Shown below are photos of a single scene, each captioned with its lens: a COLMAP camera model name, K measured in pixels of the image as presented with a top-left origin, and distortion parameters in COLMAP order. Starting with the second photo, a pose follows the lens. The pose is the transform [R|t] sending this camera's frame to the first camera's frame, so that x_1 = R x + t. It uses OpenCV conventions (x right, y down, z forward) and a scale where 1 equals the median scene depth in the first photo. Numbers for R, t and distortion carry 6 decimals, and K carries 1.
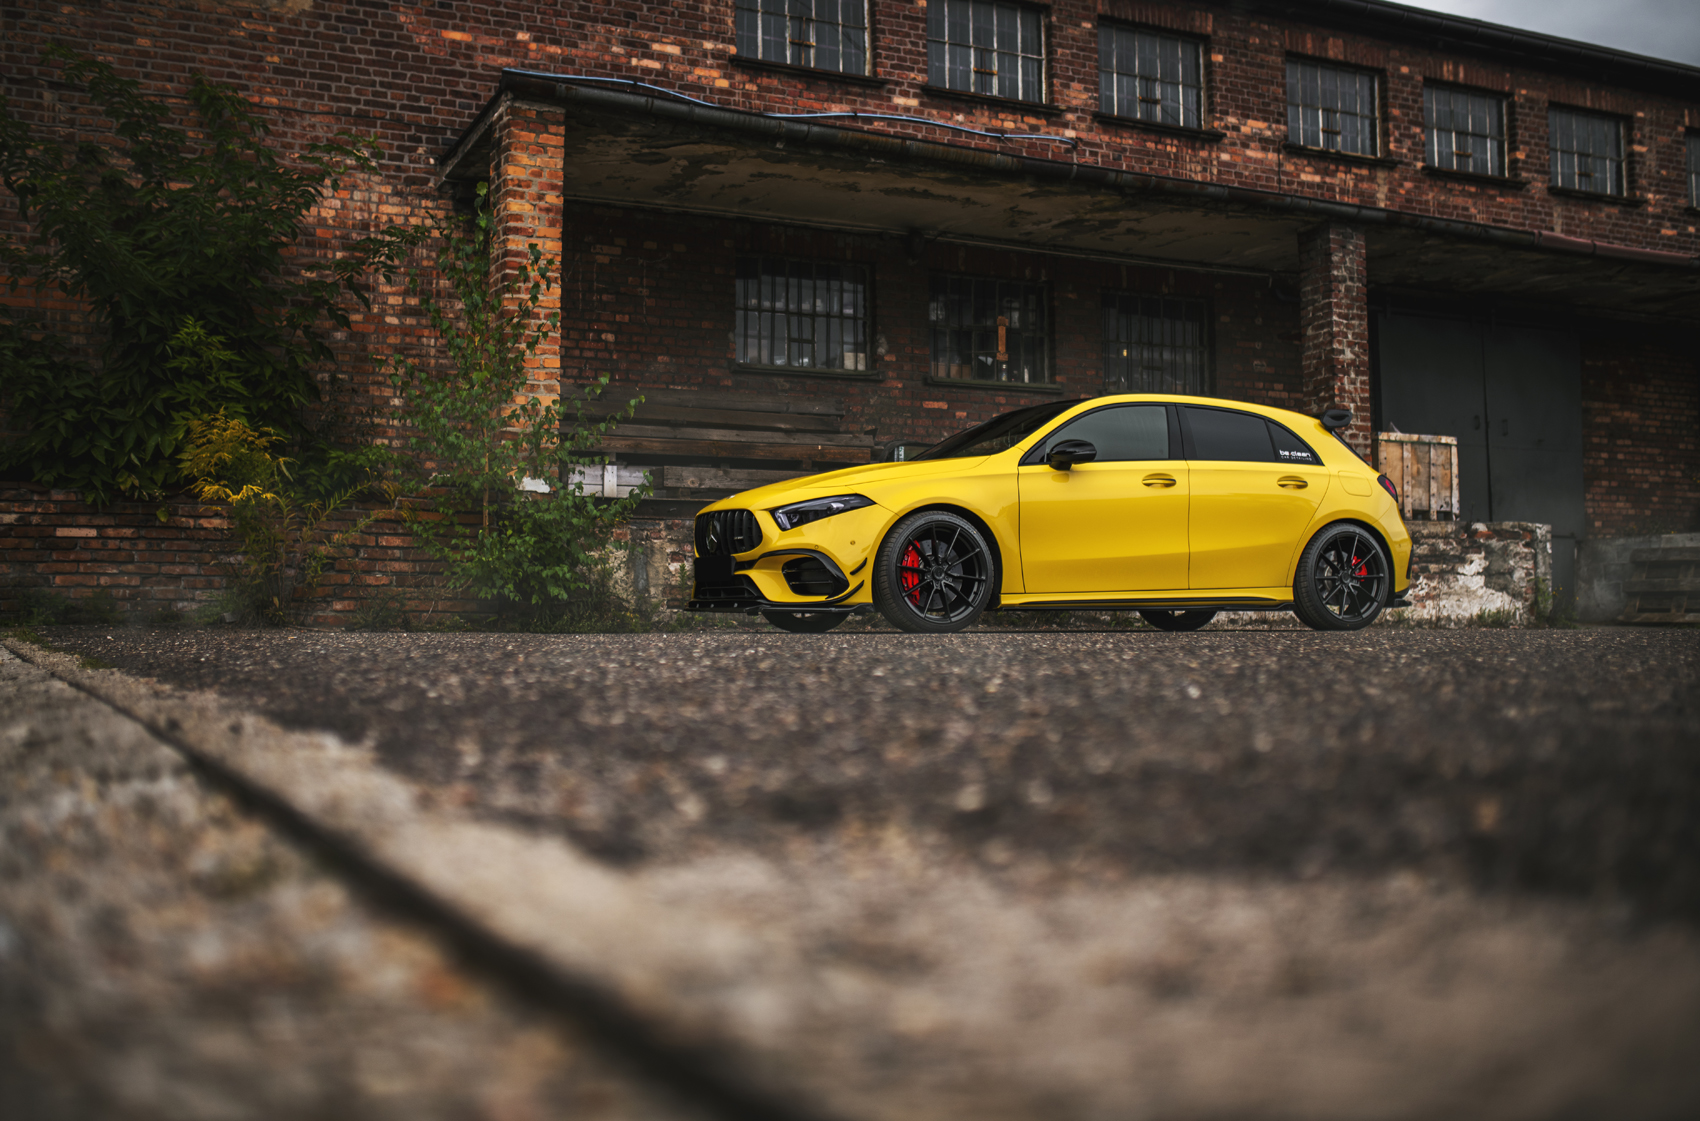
lens RADIAL K [[1726.6, 0, 830.6], [0, 1726.6, 555.5], [0, 0, 1]] dist [-0.054933, 0.090014]
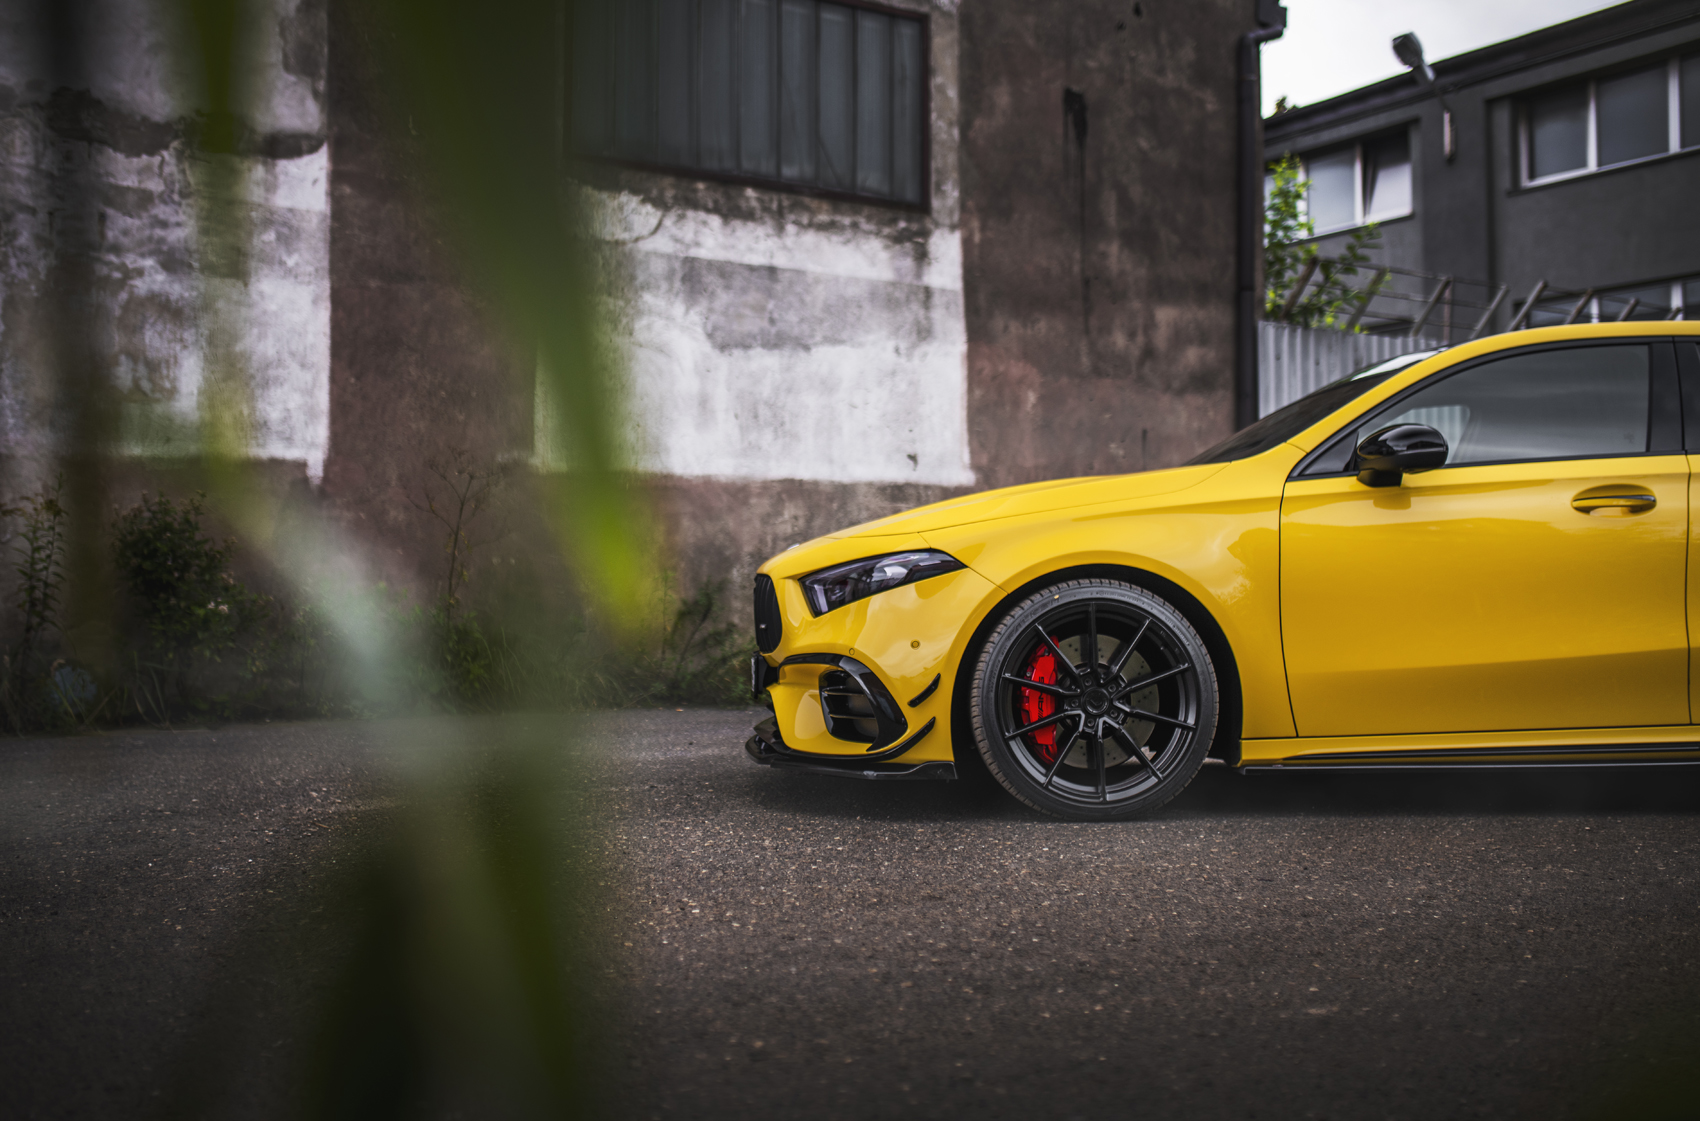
lens RADIAL K [[1726.6, 0, 830.6], [0, 1726.6, 555.5], [0, 0, 1]] dist [-0.054933, 0.090014]
pose [[0.914138, -0.011094, -0.405252, 0.122133], [0.016034, 0.999833, 0.008796, -0.023815], [0.405087, -0.014538, 0.914163, 0.316380]]
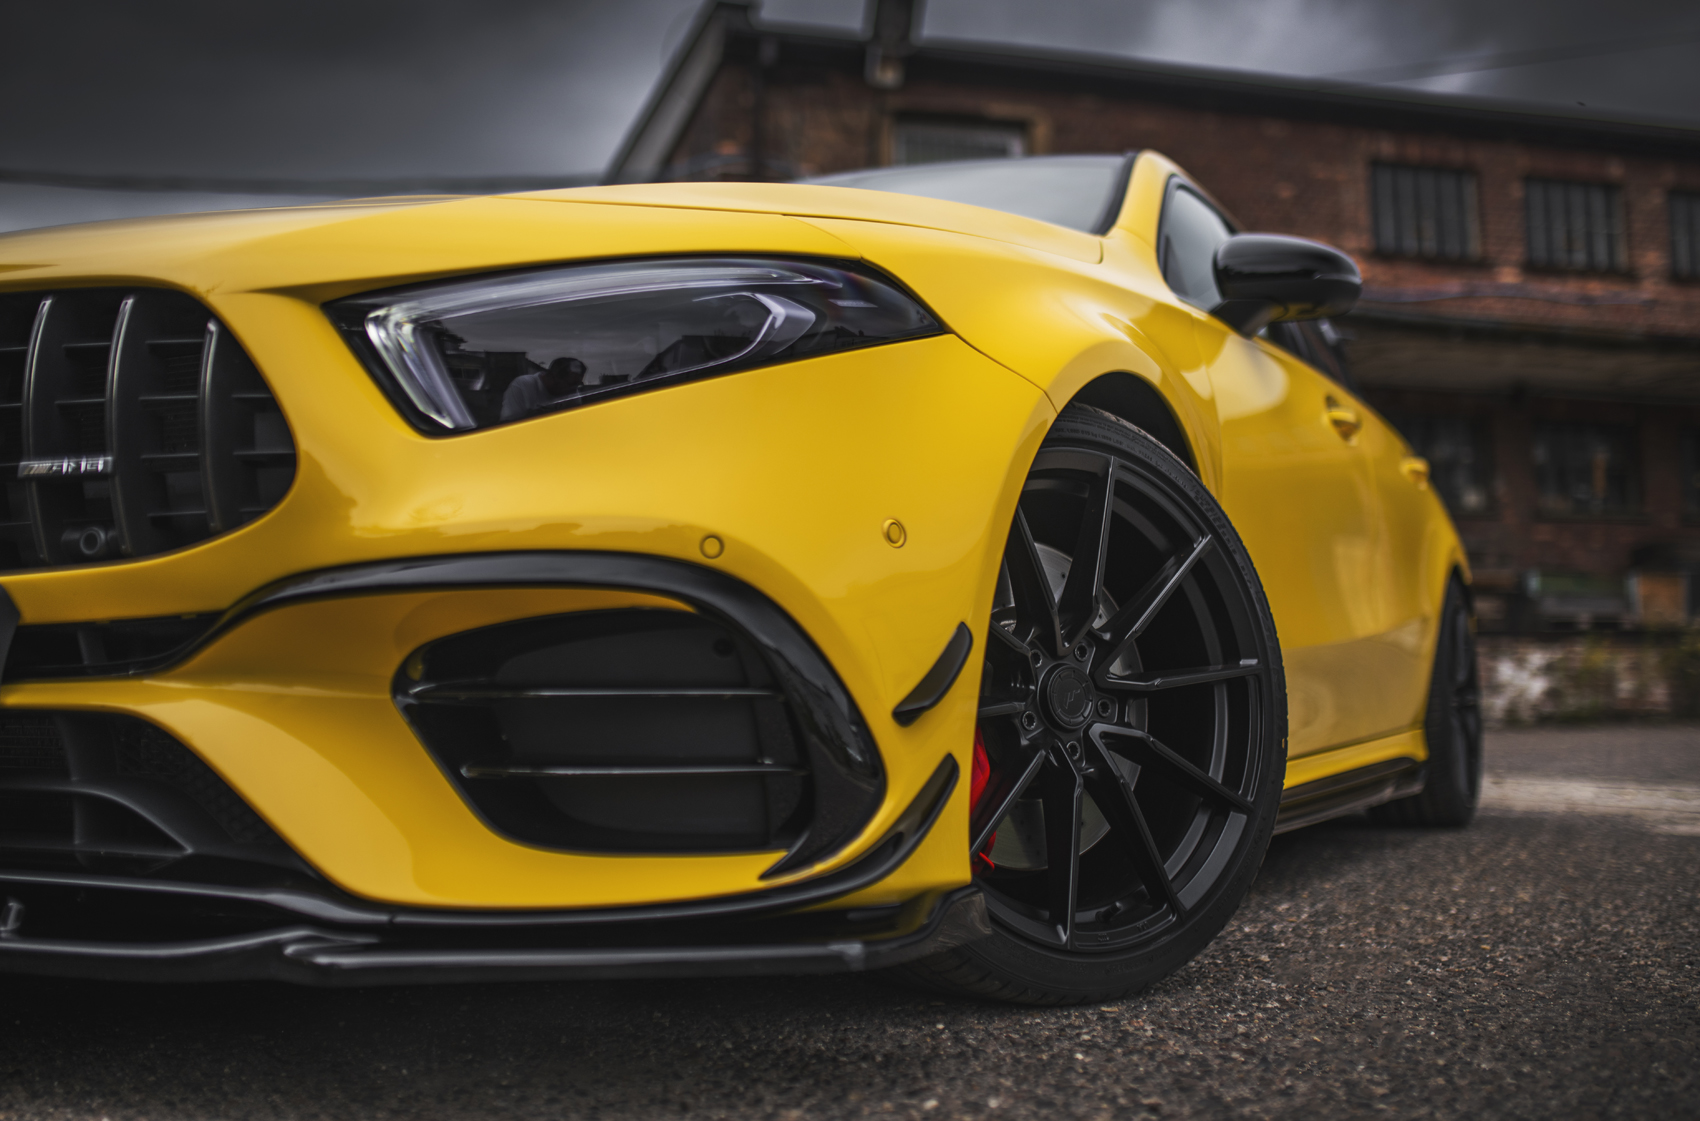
lens RADIAL K [[1726.6, 0, 830.6], [0, 1726.6, 555.5], [0, 0, 1]] dist [-0.054933, 0.090014]
pose [[0.793009, 0.047195, 0.607379, -0.058138], [-0.026549, 0.998725, -0.042941, 0.001306], [-0.608631, 0.017927, 0.793251, 0.532009]]
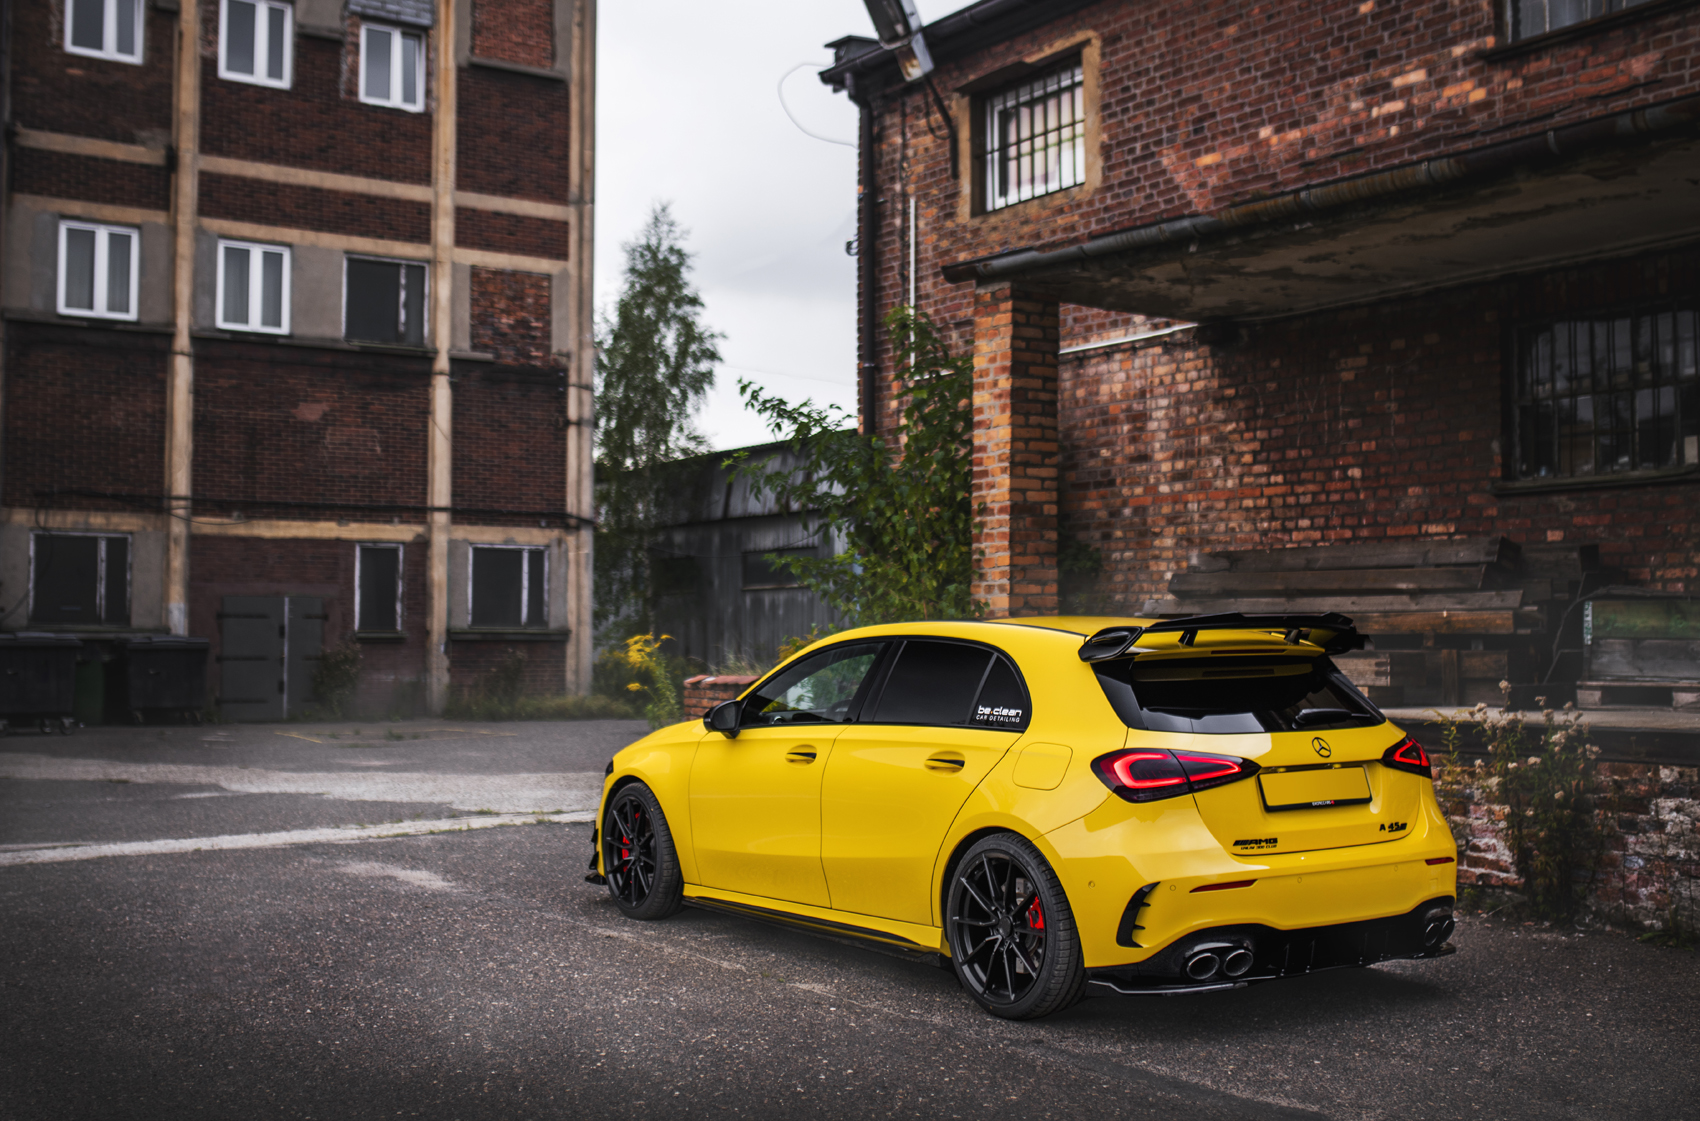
lens RADIAL K [[1882.5, 0, 817.8], [0, 1882.5, 558.7], [0, 0, 1]] dist [-0.007837, 0.034191]
pose [[0.152013, -0.039022, -0.987608, 0.653949], [0.045553, 0.998435, -0.032439, -0.066463], [0.987328, -0.040057, 0.153552, 0.587641]]
